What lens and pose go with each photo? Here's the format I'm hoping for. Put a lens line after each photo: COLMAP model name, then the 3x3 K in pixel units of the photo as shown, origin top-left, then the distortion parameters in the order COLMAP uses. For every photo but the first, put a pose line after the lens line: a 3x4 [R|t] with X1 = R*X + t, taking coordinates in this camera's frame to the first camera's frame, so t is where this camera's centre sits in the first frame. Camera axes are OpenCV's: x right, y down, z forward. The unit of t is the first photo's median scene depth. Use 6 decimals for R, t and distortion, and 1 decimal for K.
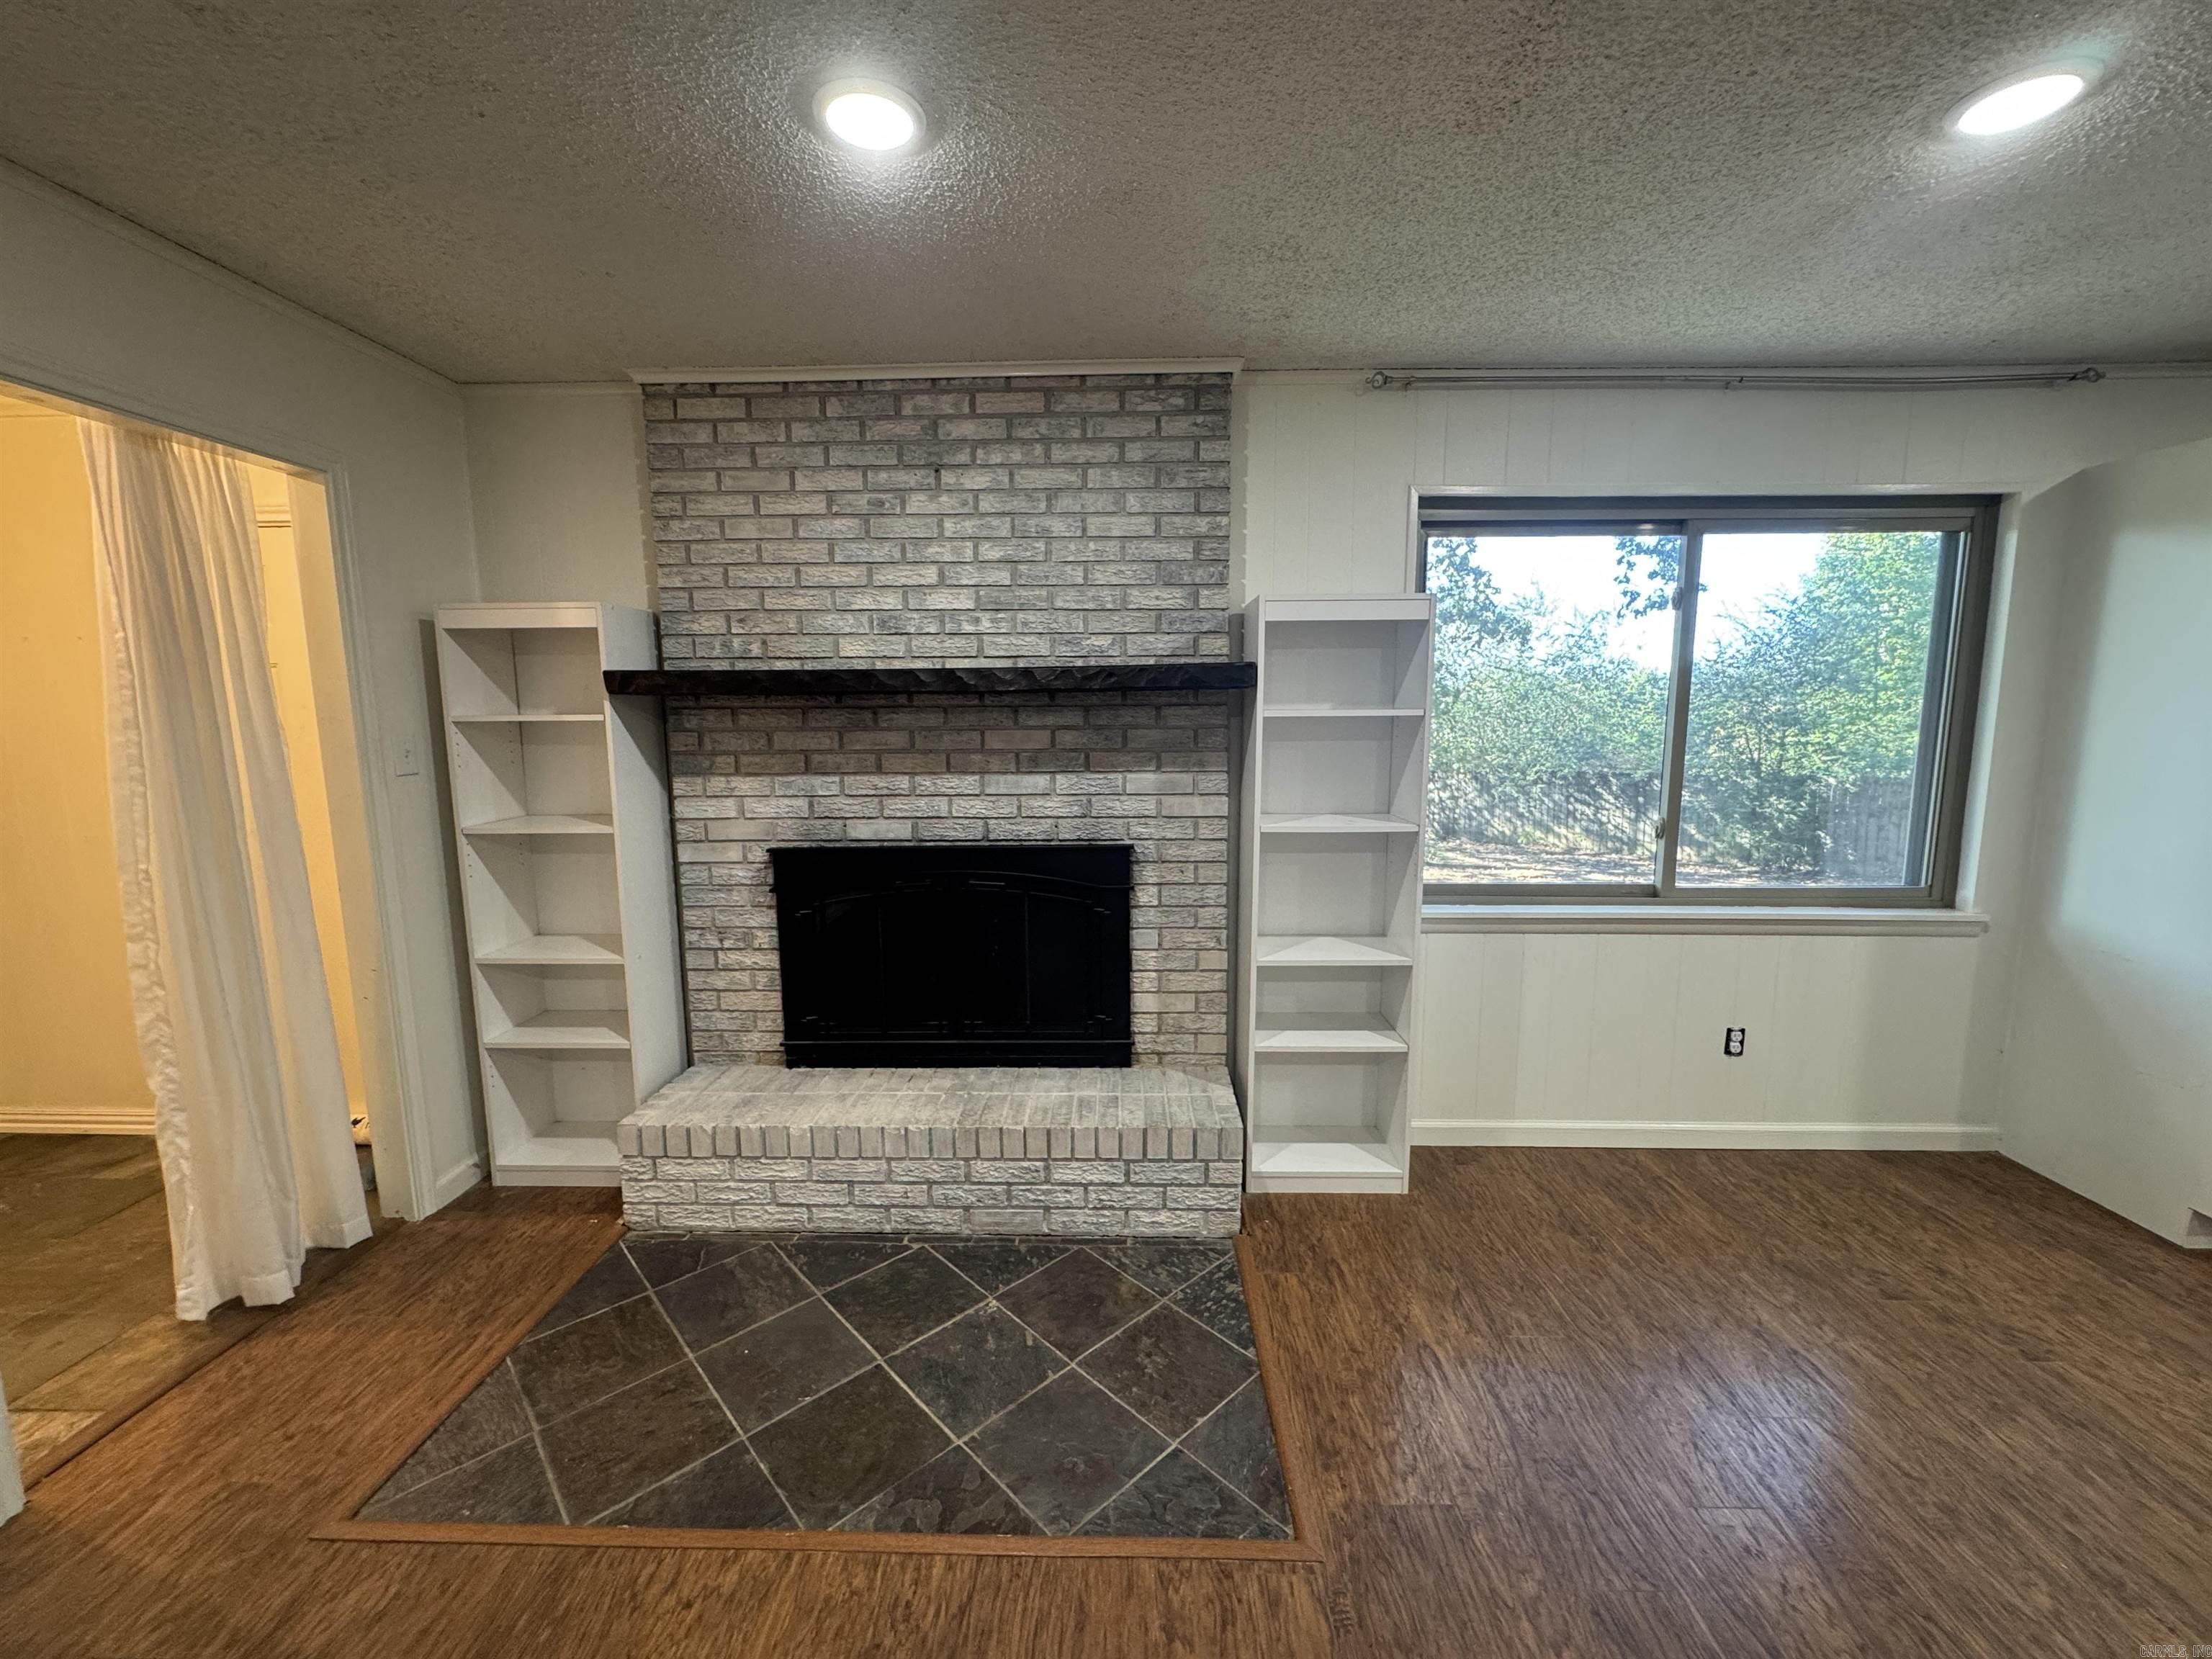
lens RADIAL K [[883.6, 0, 1105.6], [0, 883.6, 828.6], [0, 0, 1]] dist [-0.003321, -0.000178]
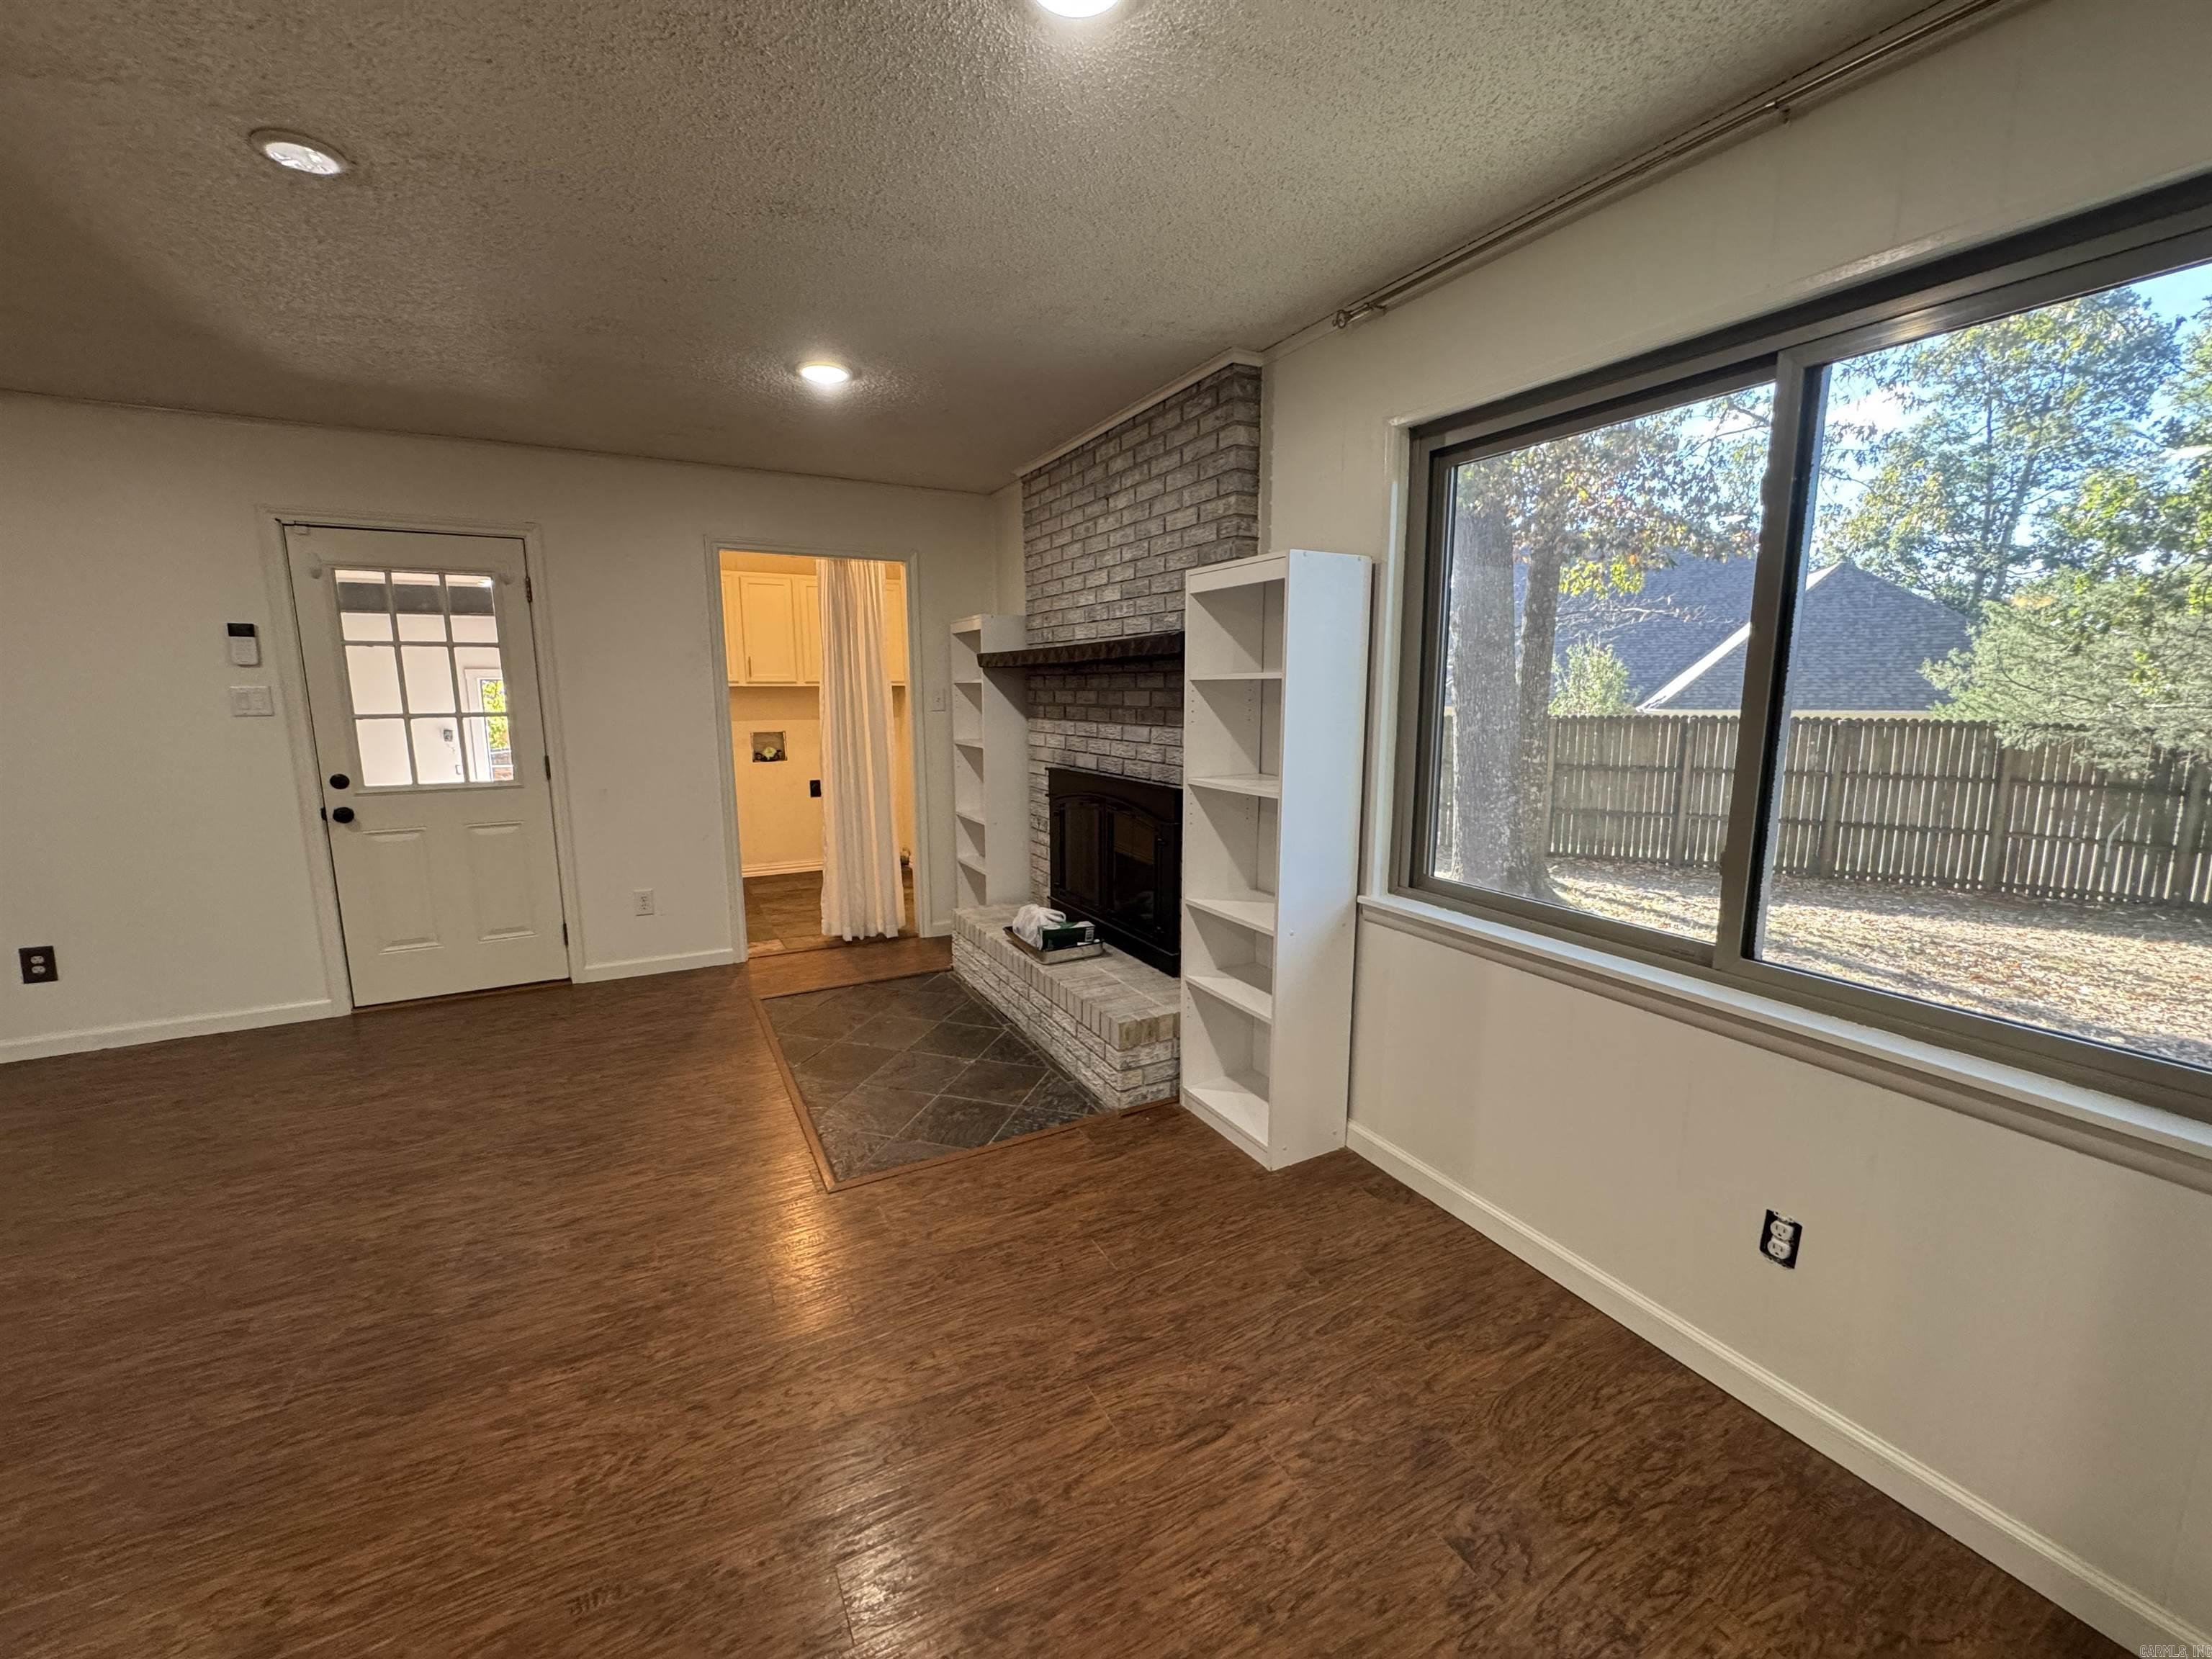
lens RADIAL K [[883.6, 0, 1105.6], [0, 883.6, 828.6], [0, 0, 1]] dist [-0.003321, -0.000178]
pose [[0.495895, 0.143830, -0.856389, 1.033998], [-0.116266, 0.988306, 0.098661, -0.036558], [0.860564, 0.050644, 0.506818, 0.328017]]
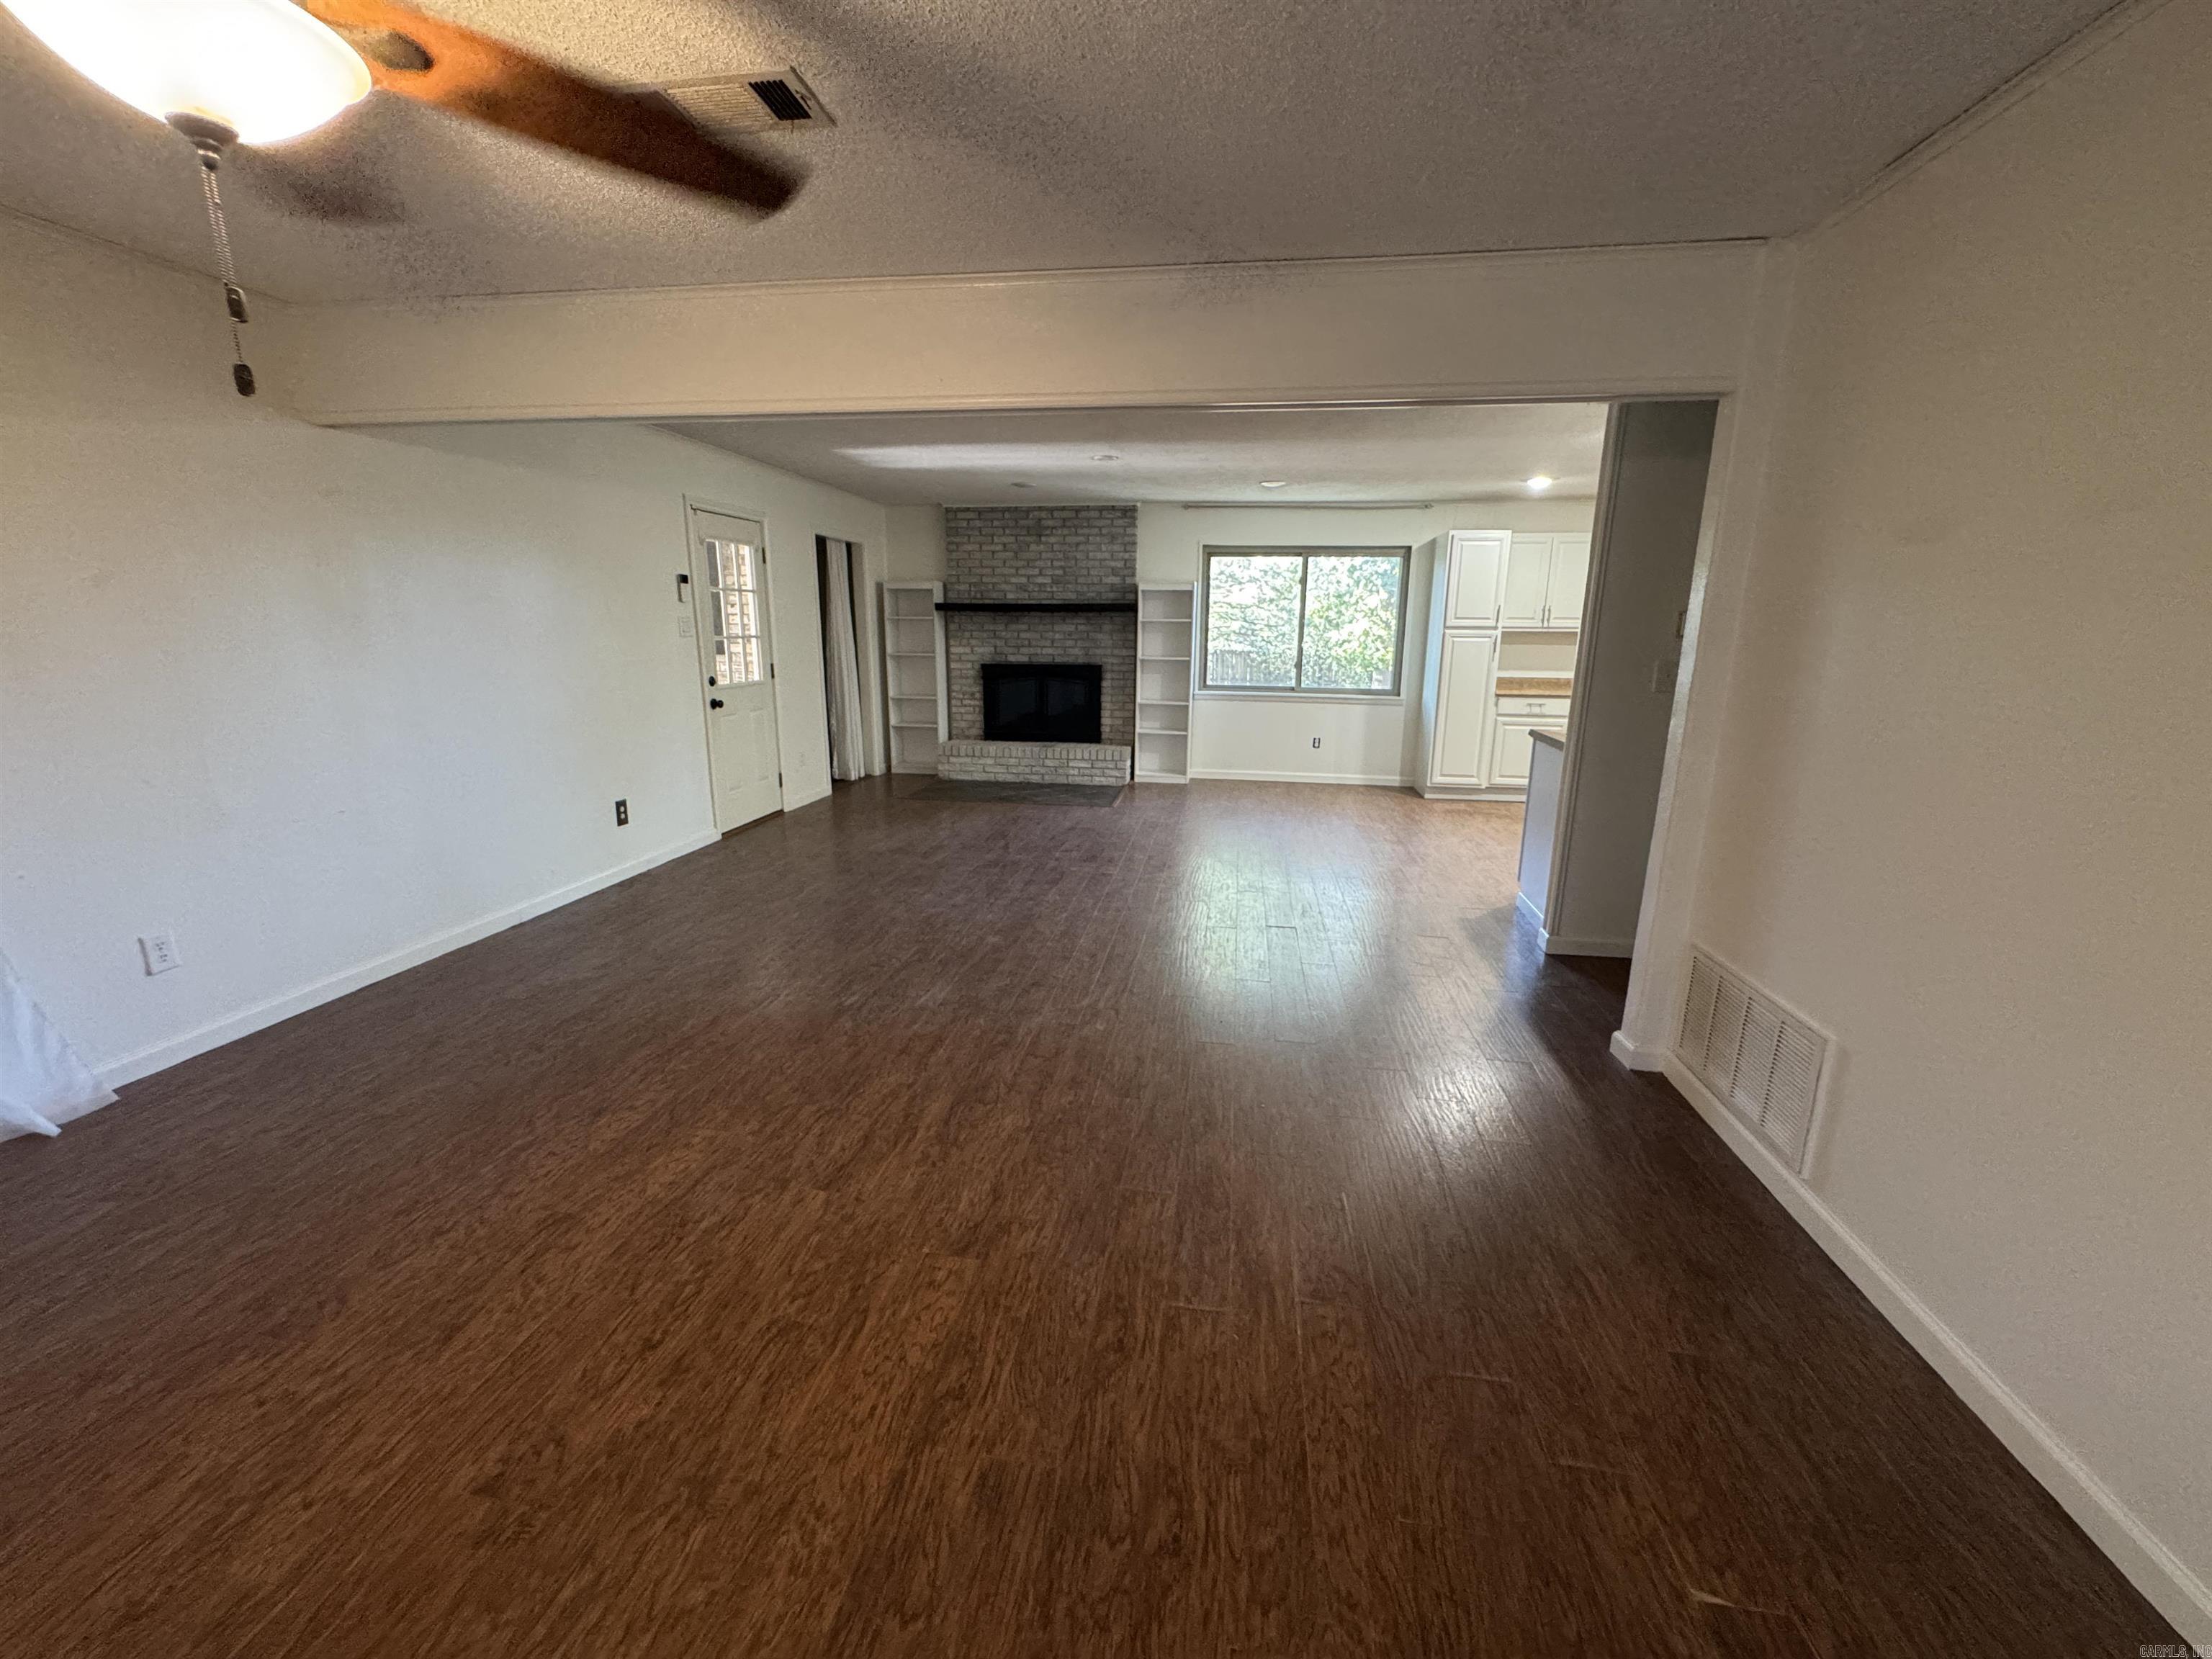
lens RADIAL K [[897.1, 0, 1095.0], [0, 897.1, 828.4], [0, 0, 1]] dist [-0.001505, -0.000072]
pose [[0.991871, 0.043238, -0.119673, 0.401318], [-0.032158, 0.995145, 0.093014, 0.292281], [0.123114, -0.088409, 0.988447, -2.067810]]
